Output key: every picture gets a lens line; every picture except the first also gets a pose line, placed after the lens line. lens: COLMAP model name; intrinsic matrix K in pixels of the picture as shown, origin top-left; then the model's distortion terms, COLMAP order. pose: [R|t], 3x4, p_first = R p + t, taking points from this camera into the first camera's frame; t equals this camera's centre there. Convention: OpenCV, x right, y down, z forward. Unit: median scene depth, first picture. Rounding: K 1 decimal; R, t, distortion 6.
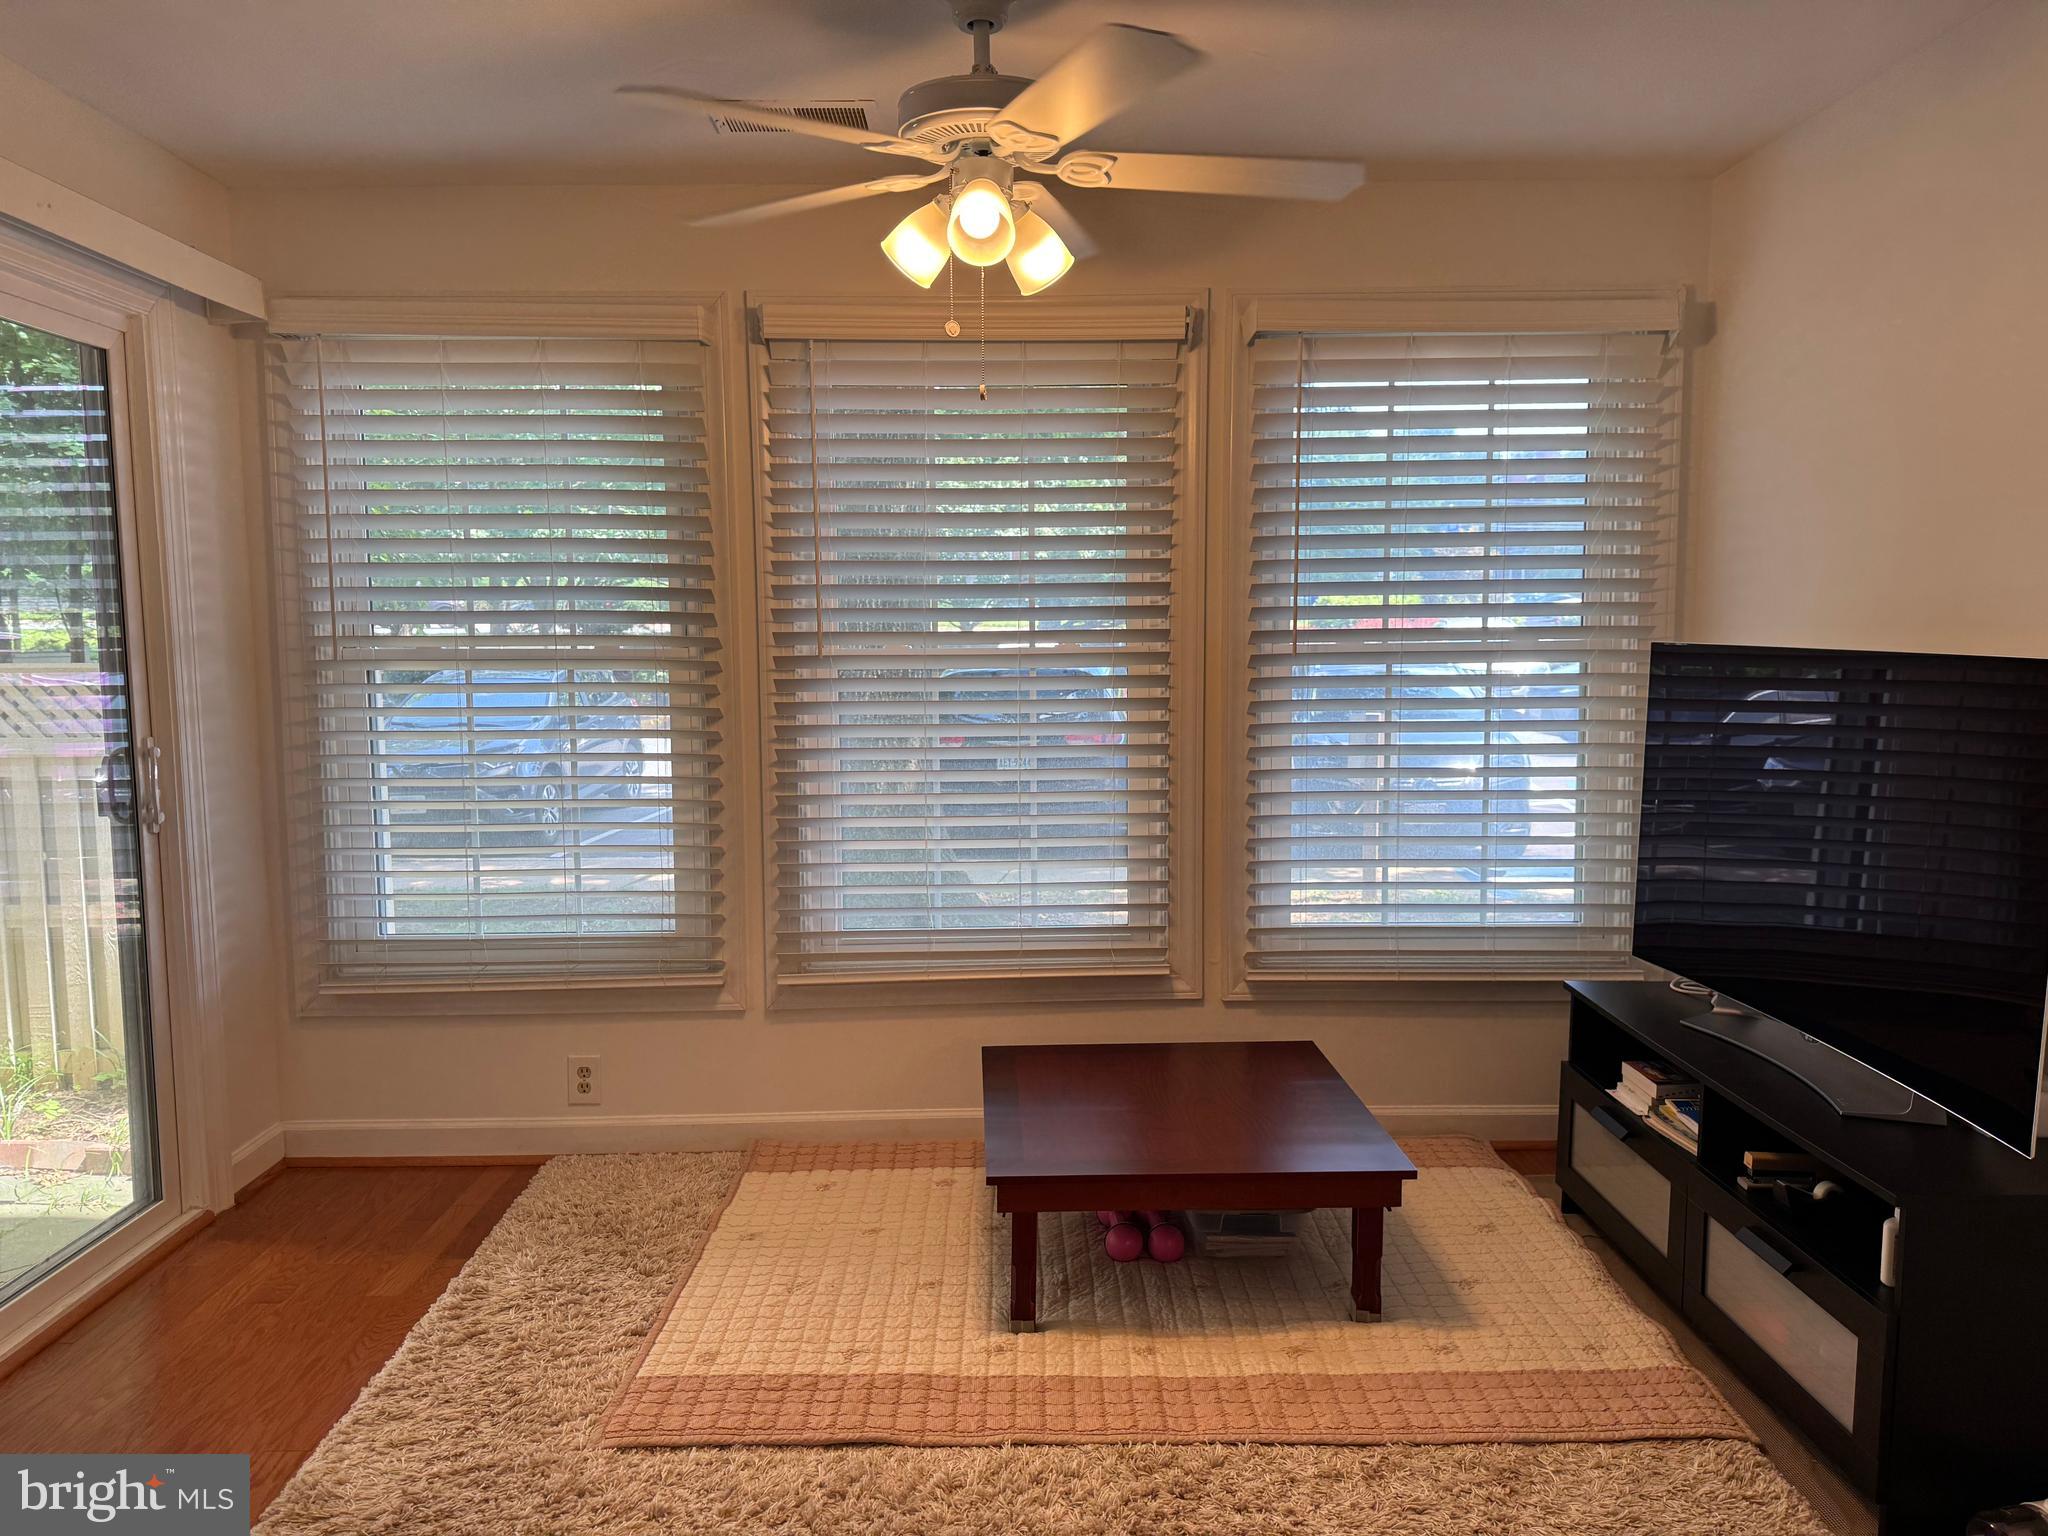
lens RADIAL K [[1432.5, 0, 1030.3], [0, 1432.5, 766.4], [0, 0, 1]] dist [0.074733, -0.094382]
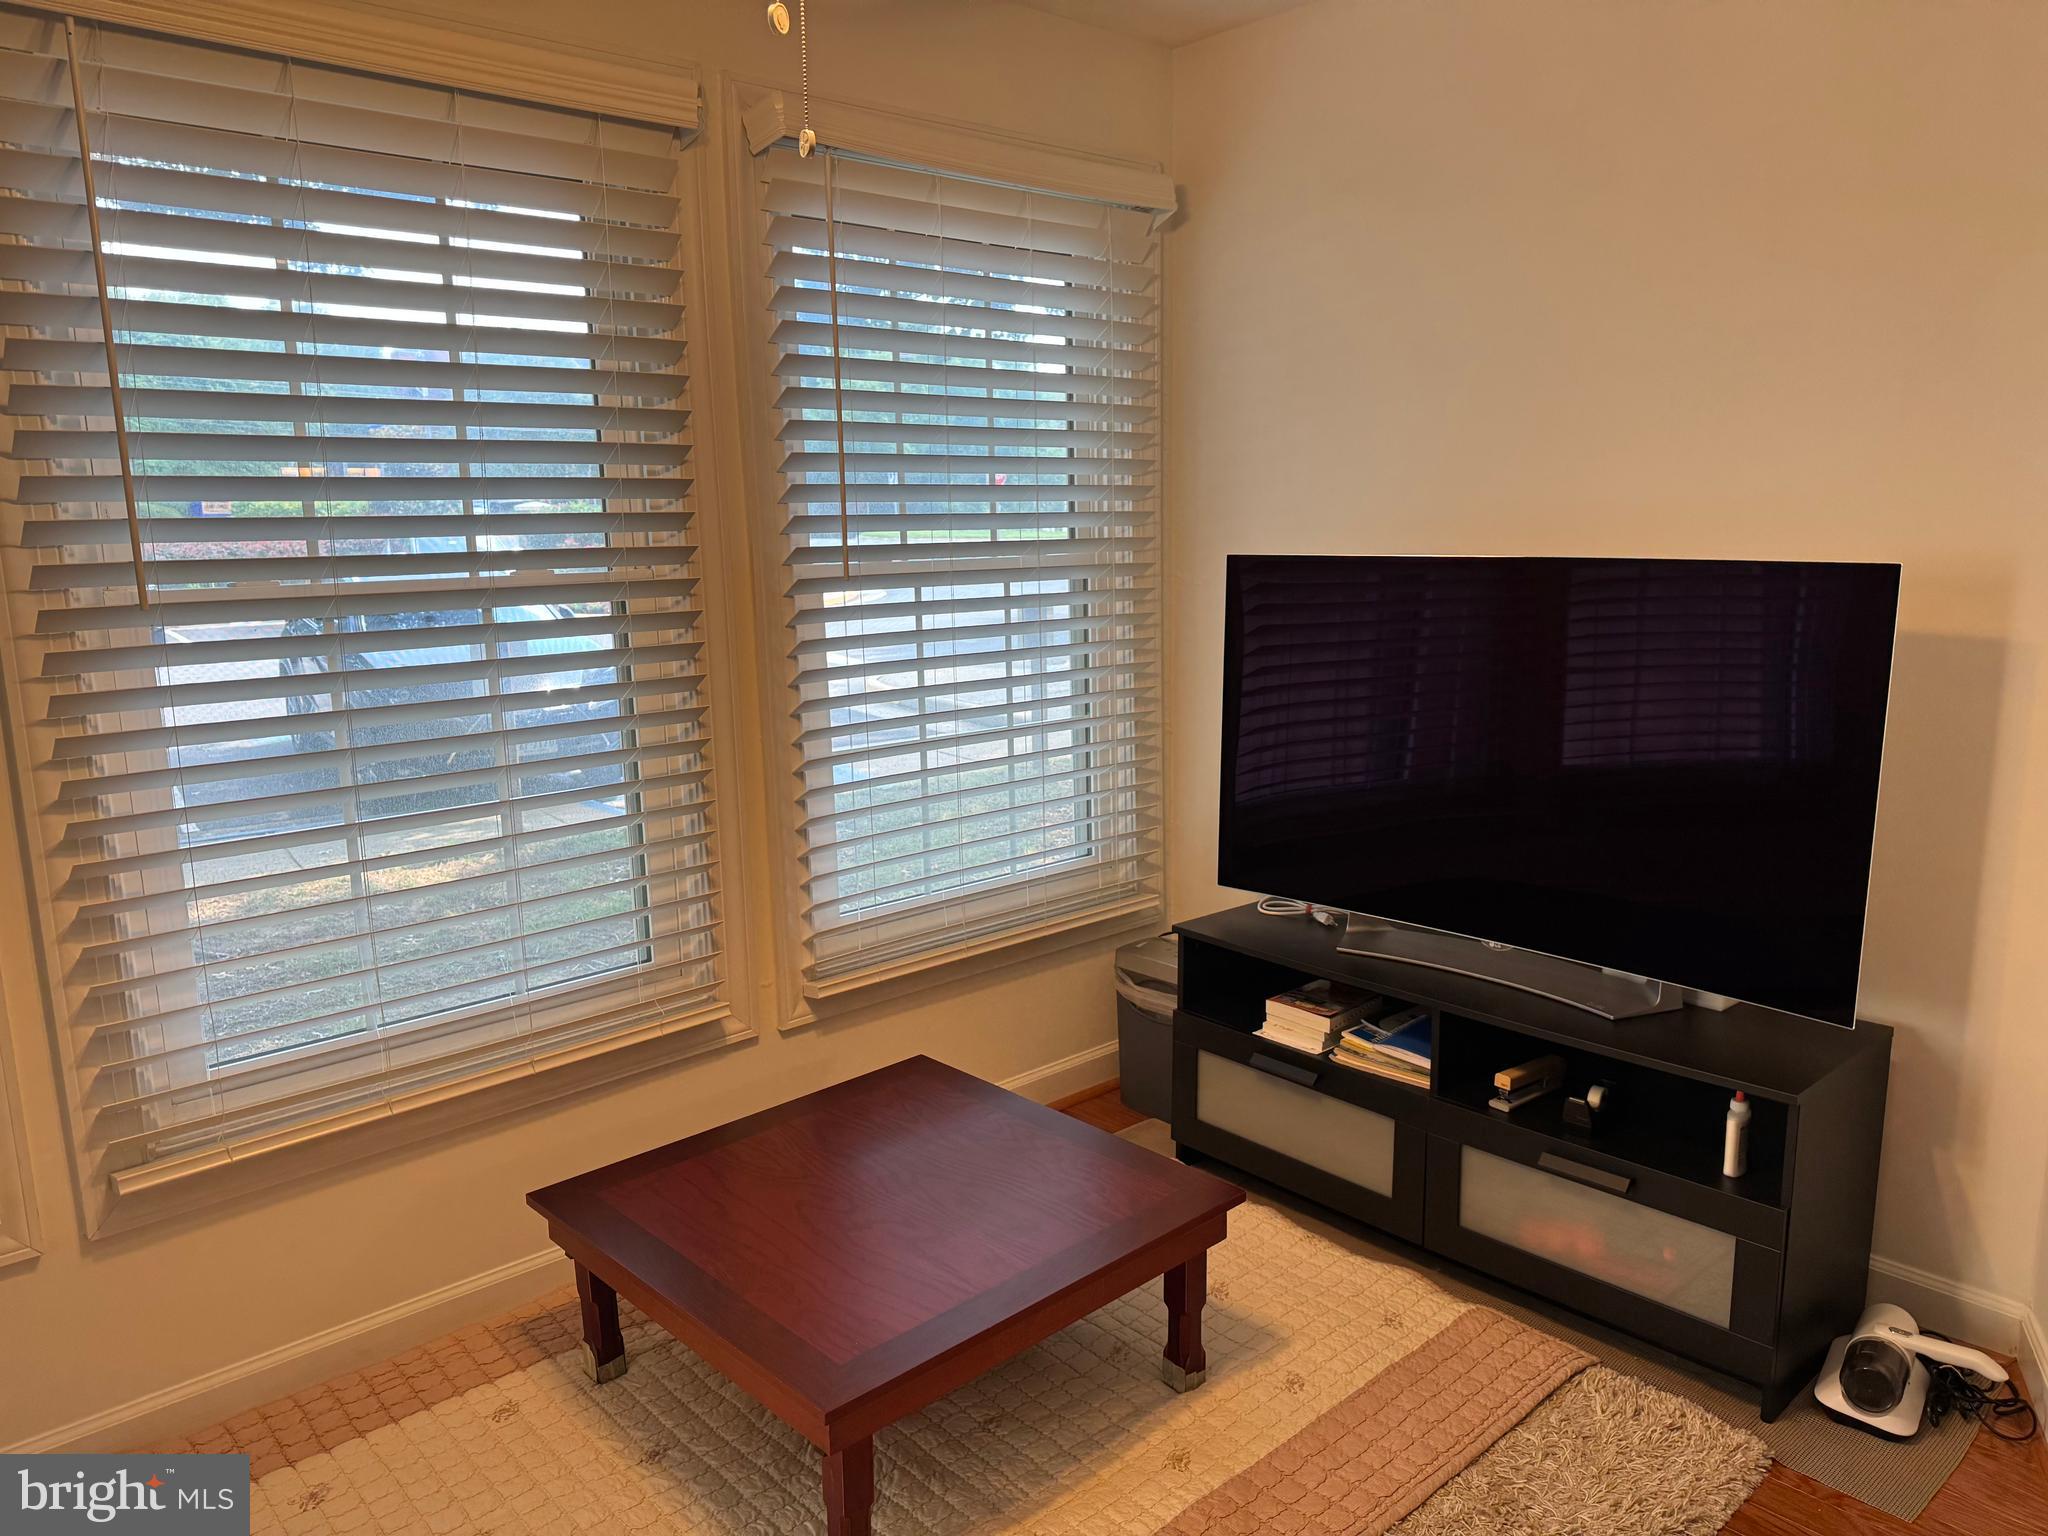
lens RADIAL K [[1432.5, 0, 1028.1], [0, 1432.5, 782.6], [0, 0, 1]] dist [0.074733, -0.094382]
pose [[0.754305, -0.124466, 0.644618, -0.264869], [0.077439, 0.991878, 0.100901, -0.040174], [-0.651941, -0.026192, 0.757817, 0.351851]]
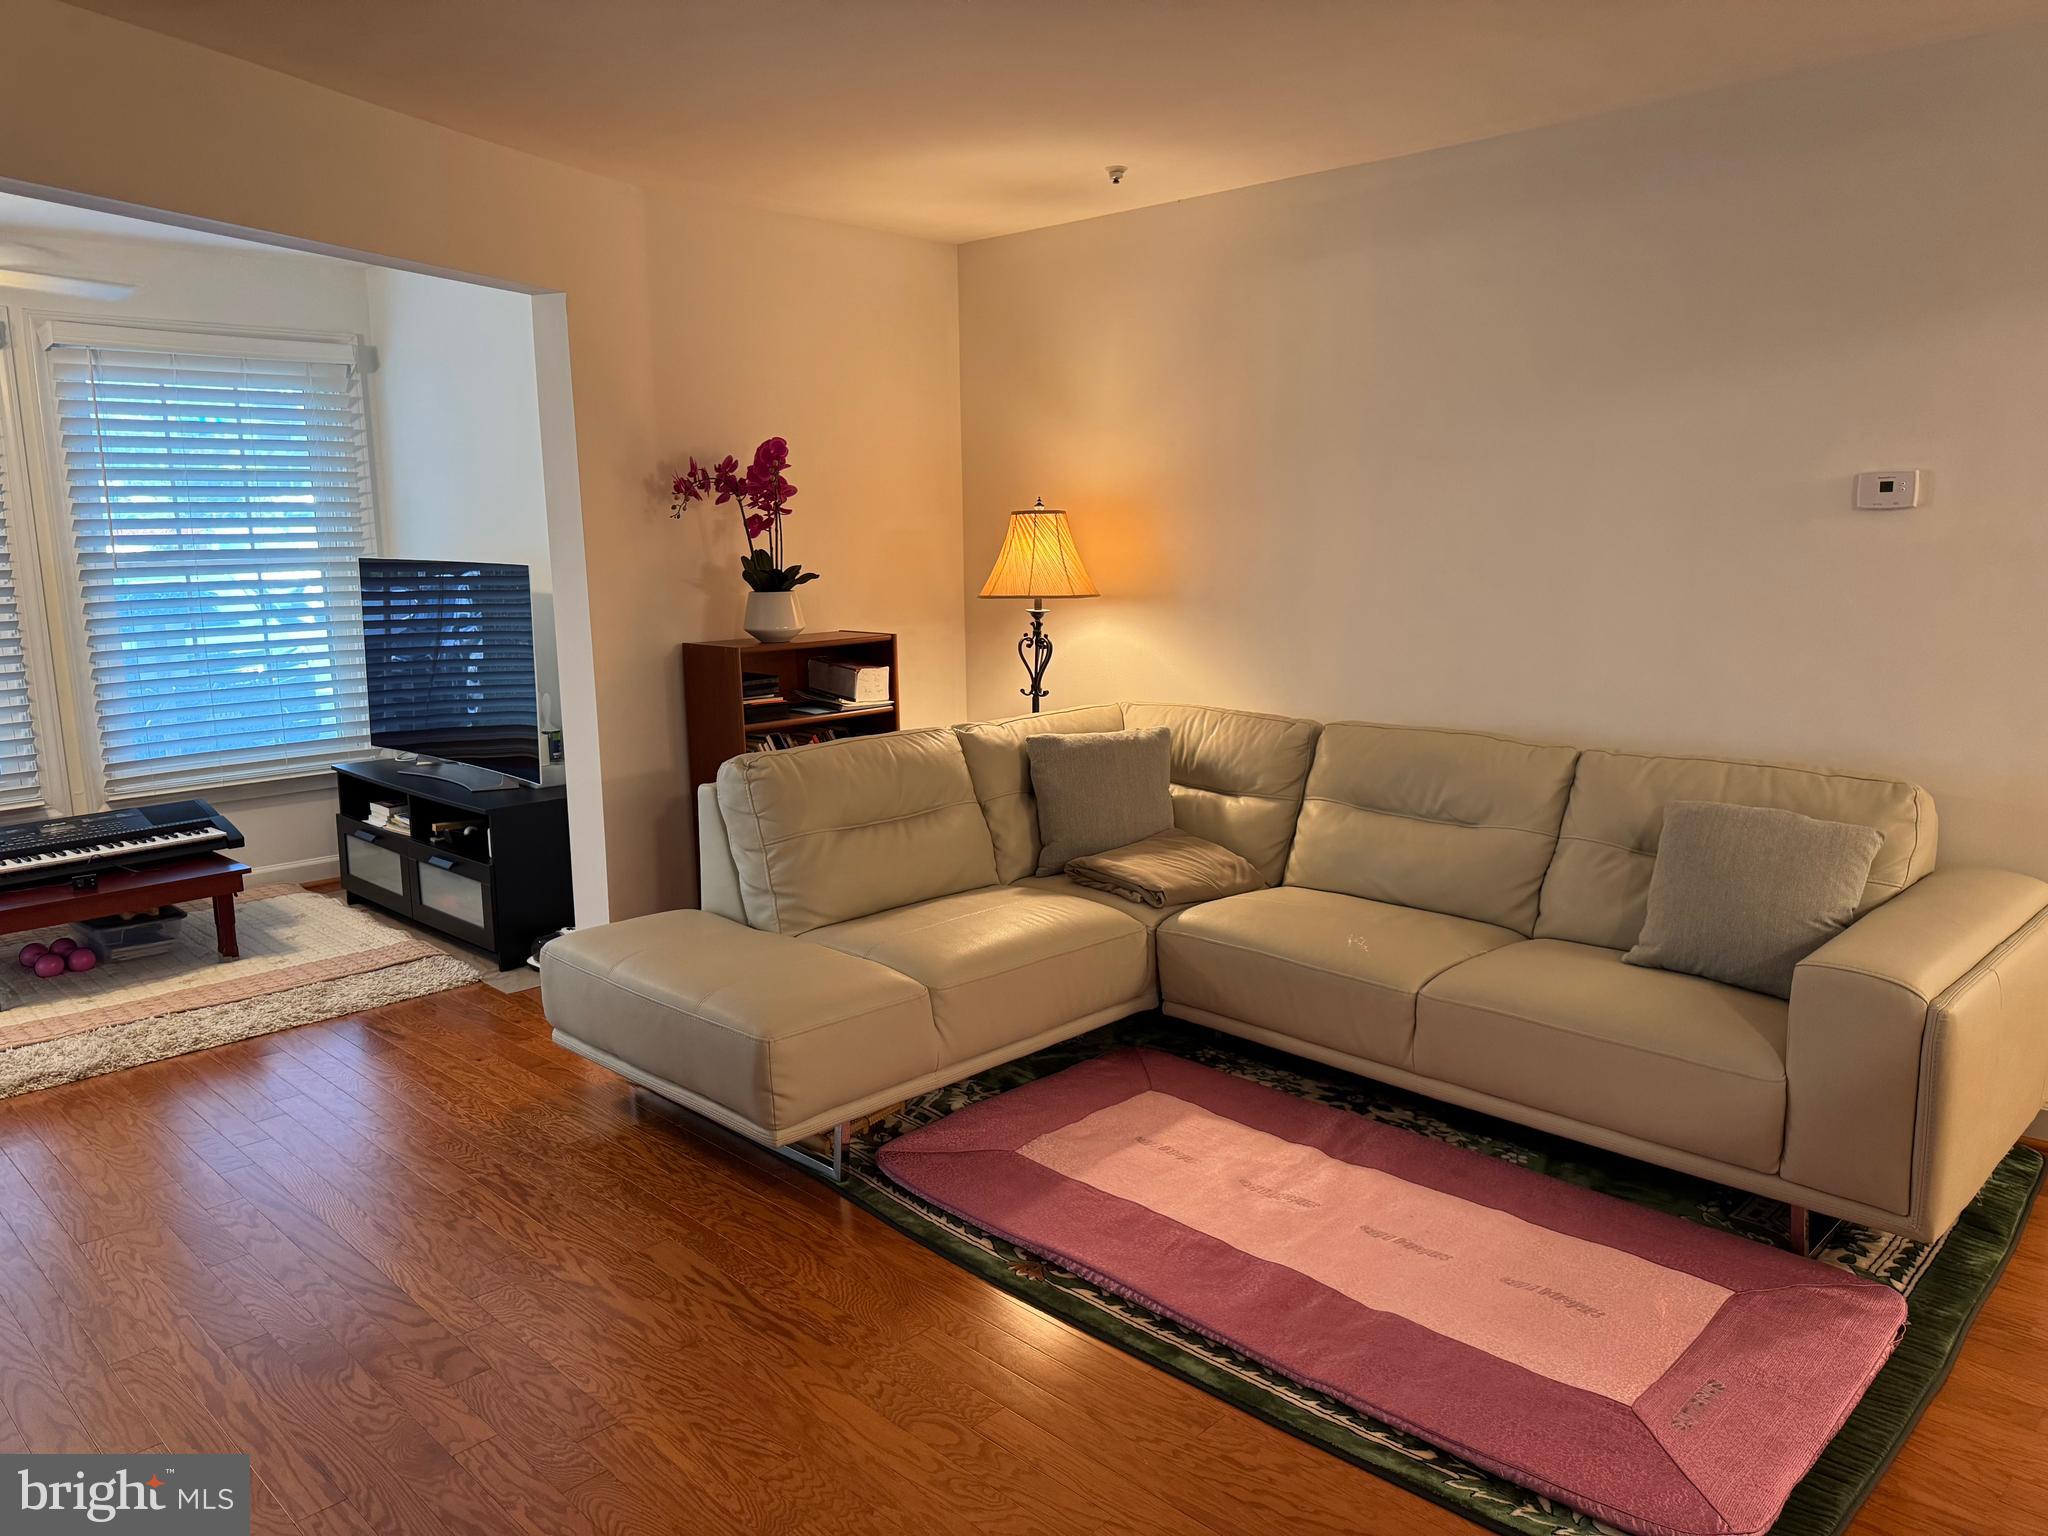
lens RADIAL K [[1432.5, 0, 992.8], [0, 1432.5, 780.8], [0, 0, 1]] dist [0.074733, -0.094382]
pose [[0.716363, -0.126440, 0.686176, -0.217524], [0.073444, 0.991645, 0.106053, 0.043056], [-0.693852, -0.025577, 0.719663, -0.681766]]
